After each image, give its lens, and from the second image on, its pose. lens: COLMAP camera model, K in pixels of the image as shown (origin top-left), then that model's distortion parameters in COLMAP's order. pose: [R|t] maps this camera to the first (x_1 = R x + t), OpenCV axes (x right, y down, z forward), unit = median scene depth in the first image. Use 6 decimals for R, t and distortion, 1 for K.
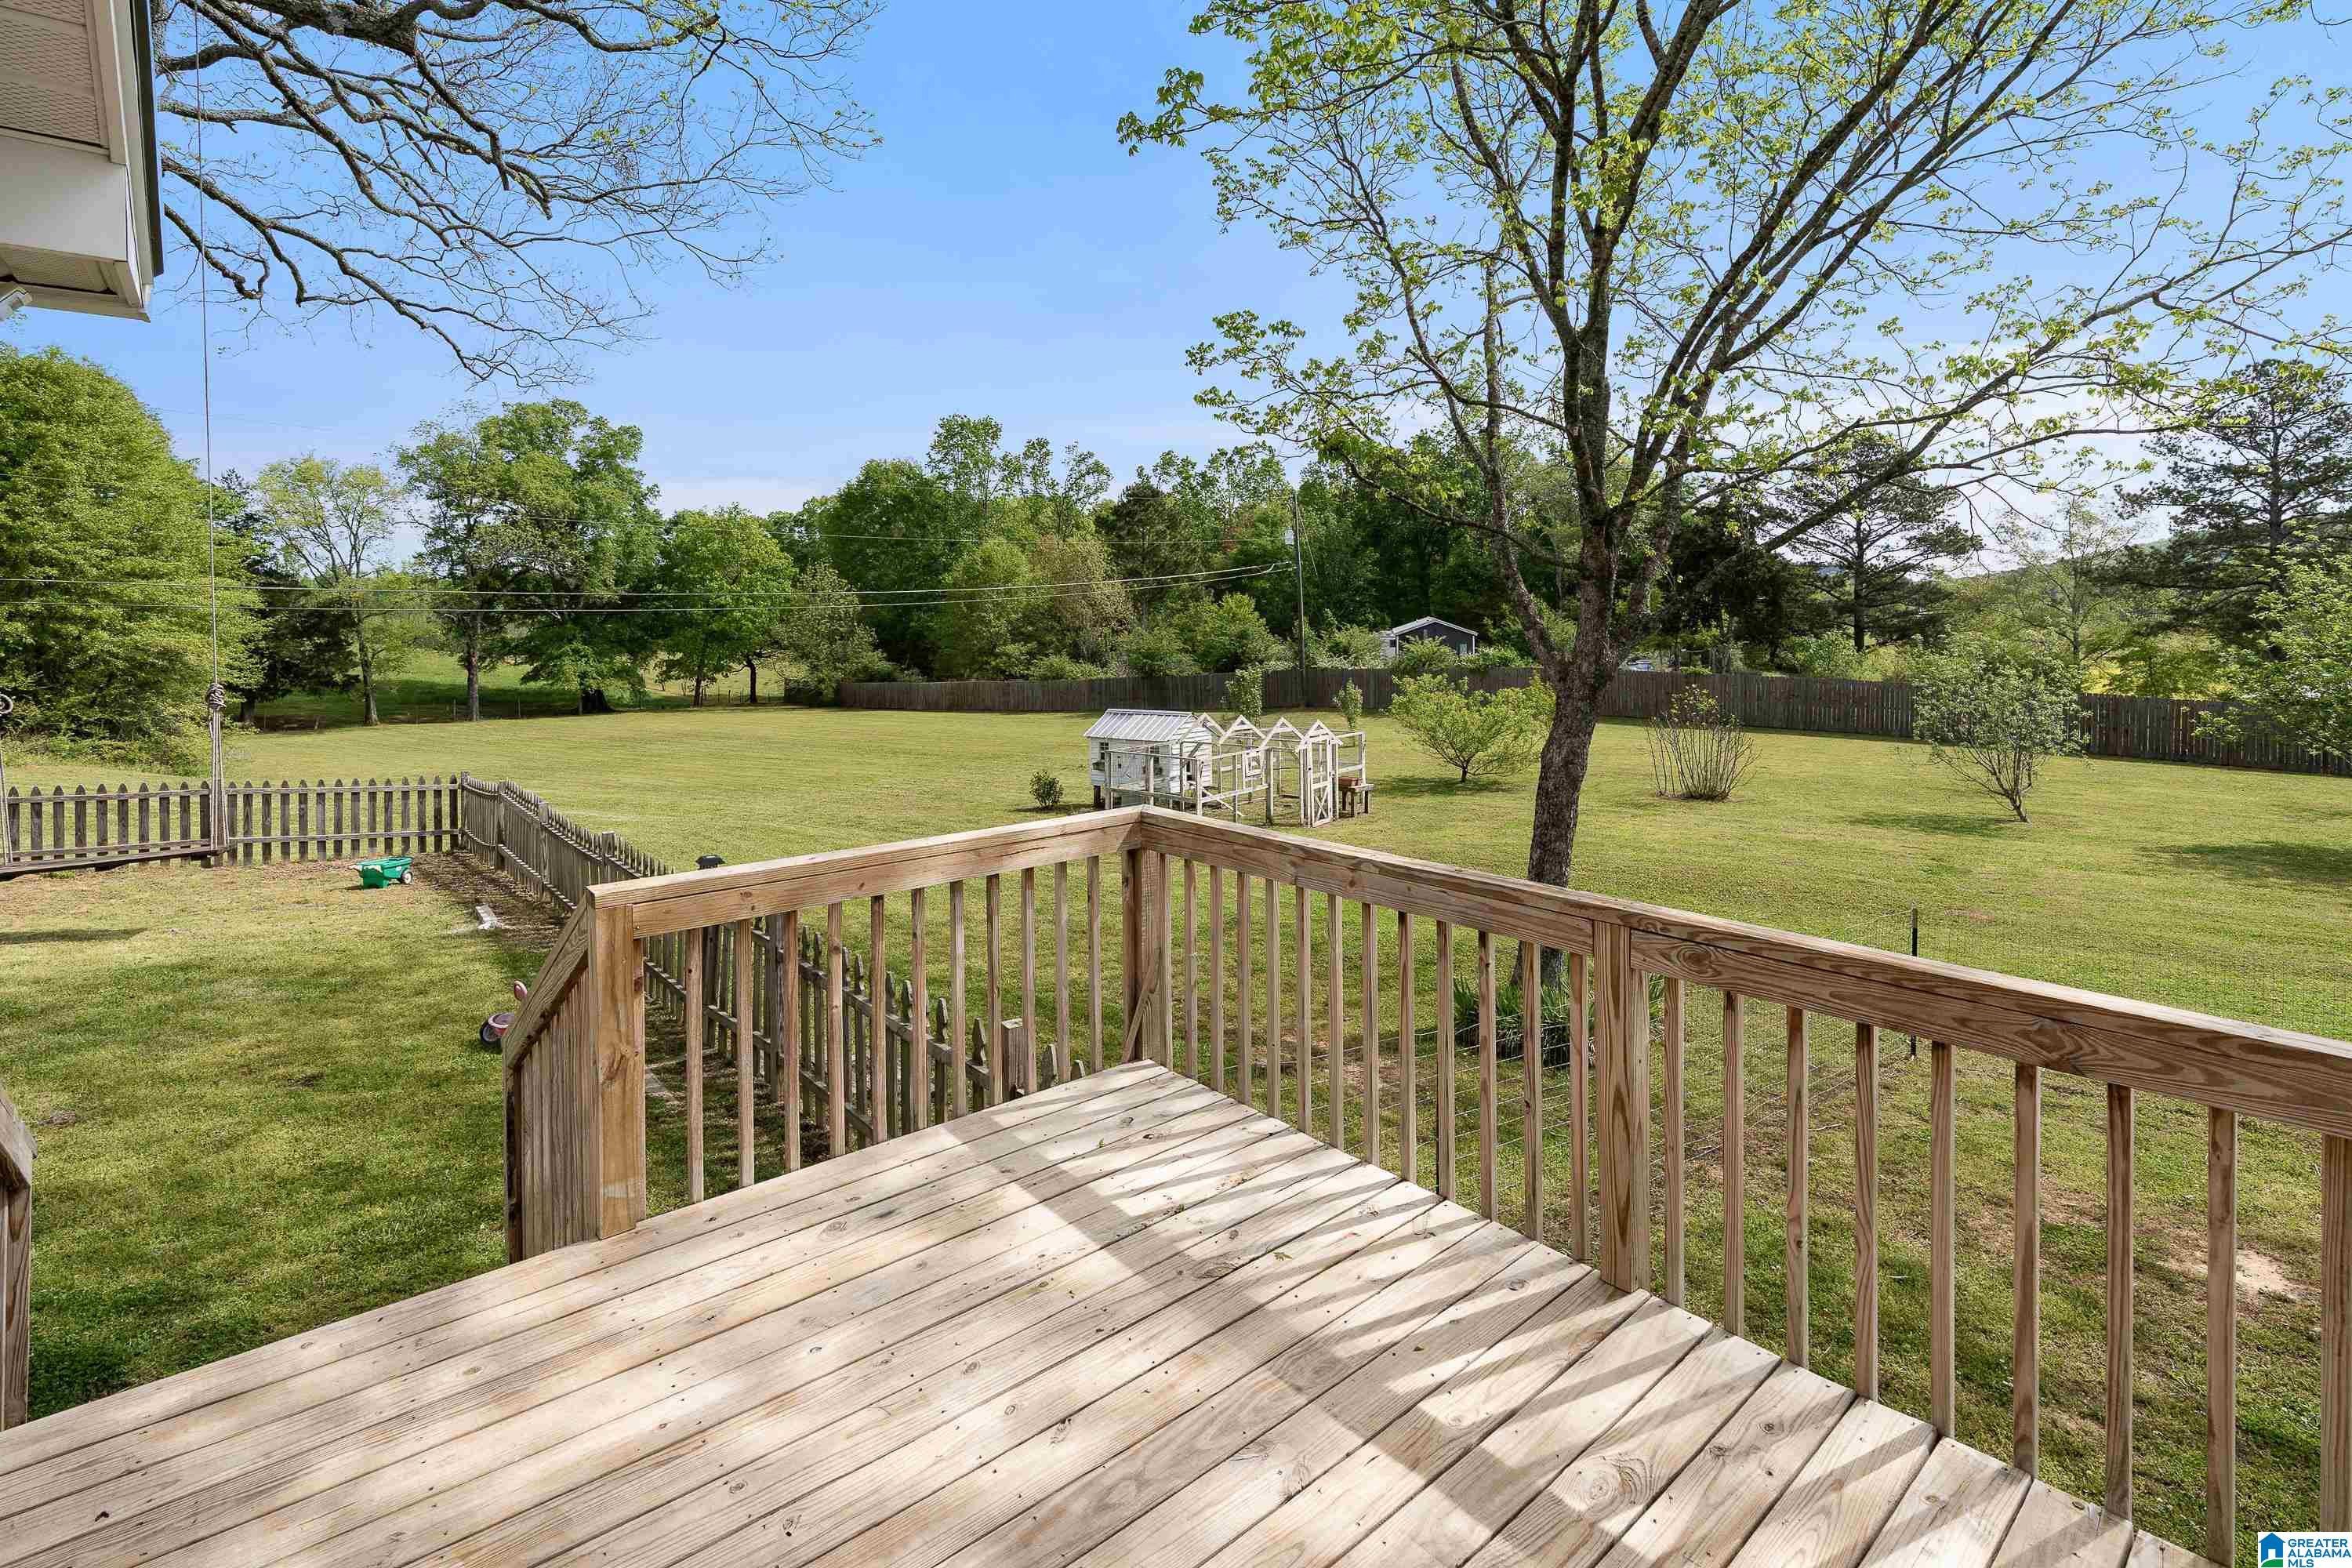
lens RADIAL K [[1082.3, 0, 1159.6], [0, 1082.3, 608.6], [0, 0, 1]] dist [0.000202, 0.000399]
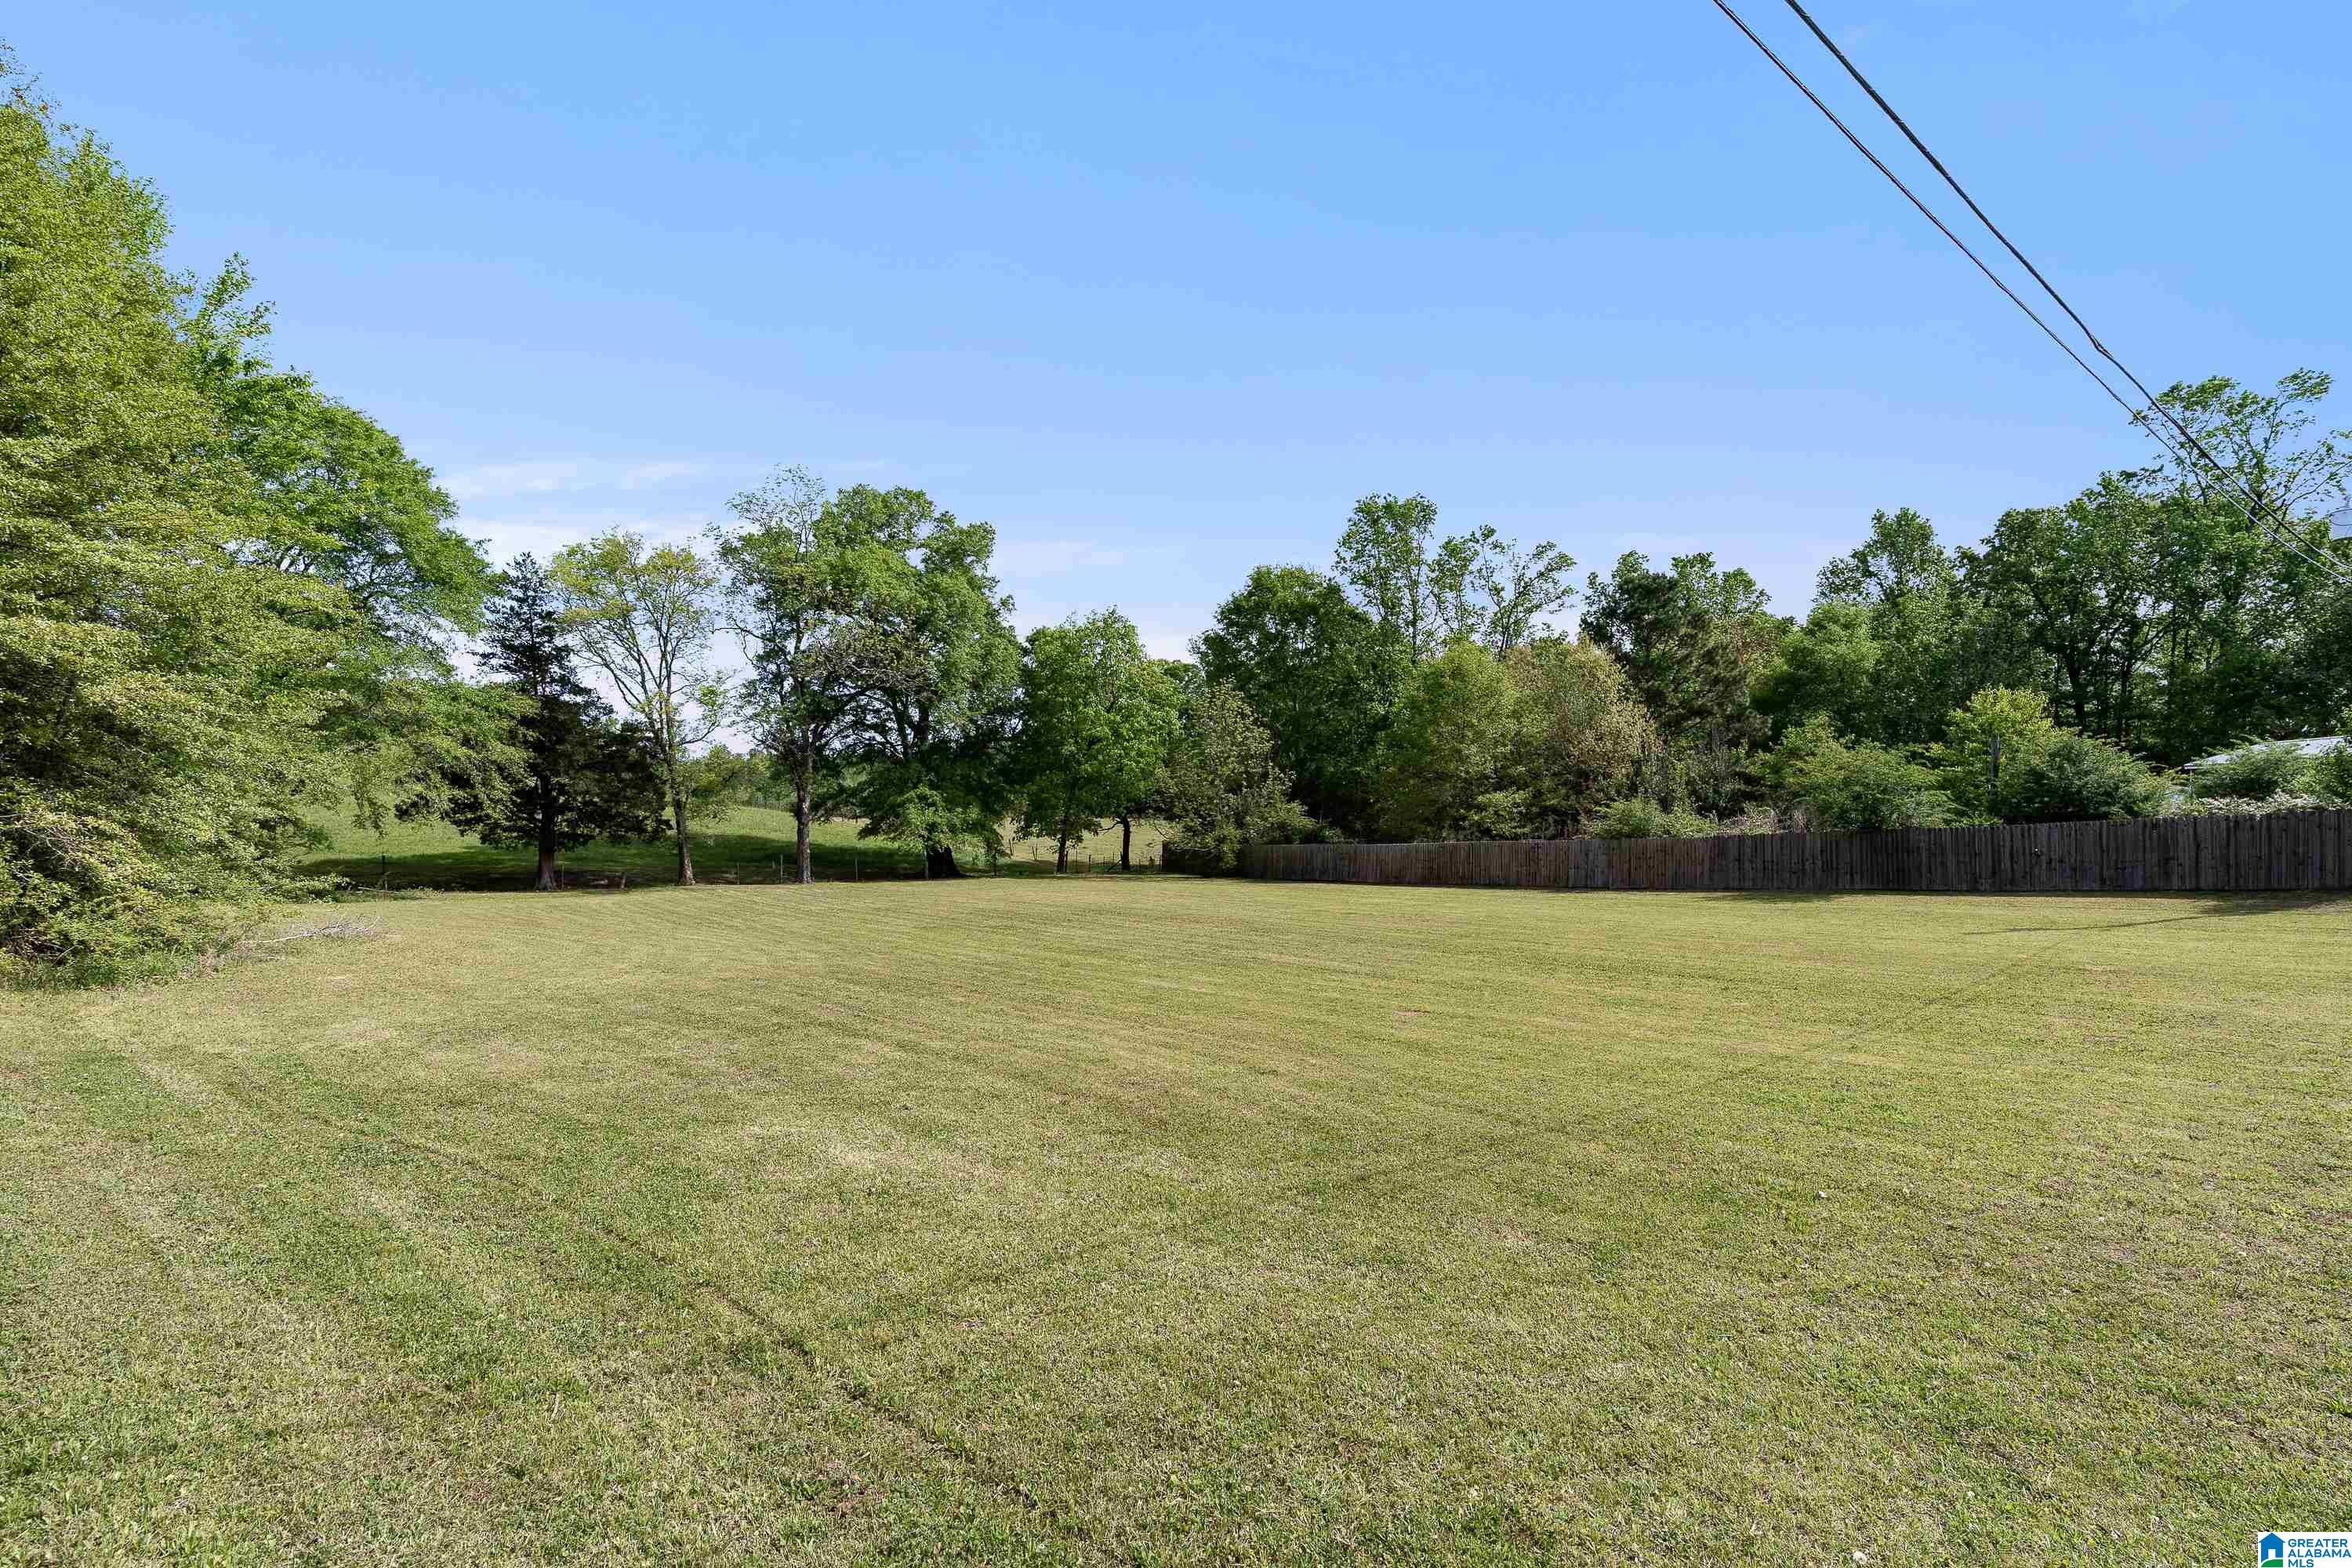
lens RADIAL K [[1082.3, 0, 1175.6], [0, 1082.3, 789.7], [0, 0, 1]] dist [0.000202, 0.000399]
pose [[0.969489, 0.001810, -0.245128, -0.162419], [-0.002430, 0.999995, -0.002225, 0.033021], [0.245123, 0.002752, 0.969488, 0.274568]]
